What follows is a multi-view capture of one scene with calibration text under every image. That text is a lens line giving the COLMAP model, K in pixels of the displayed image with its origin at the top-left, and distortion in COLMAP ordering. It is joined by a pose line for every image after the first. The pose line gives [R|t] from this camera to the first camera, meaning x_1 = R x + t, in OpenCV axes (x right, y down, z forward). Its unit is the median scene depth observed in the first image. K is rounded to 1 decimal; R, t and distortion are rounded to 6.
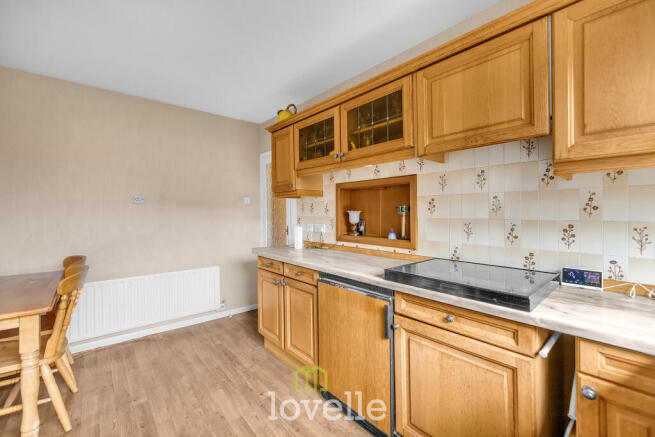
lens RADIAL K [[277.4, 0, 339.6], [0, 277.4, 216.8], [0, 0, 1]] dist [-0.000952, -0.000008]
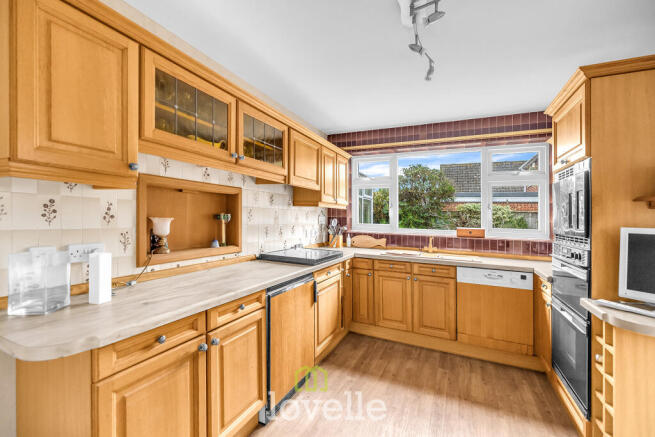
lens RADIAL K [[277.4, 0, 339.6], [0, 277.4, 216.8], [0, 0, 1]] dist [-0.000952, -0.000008]
pose [[-0.383784, 0.014067, 0.923316, -0.804747], [0.014595, 0.999851, -0.009166, -0.011318], [-0.923308, 0.009958, -0.383932, 0.901023]]
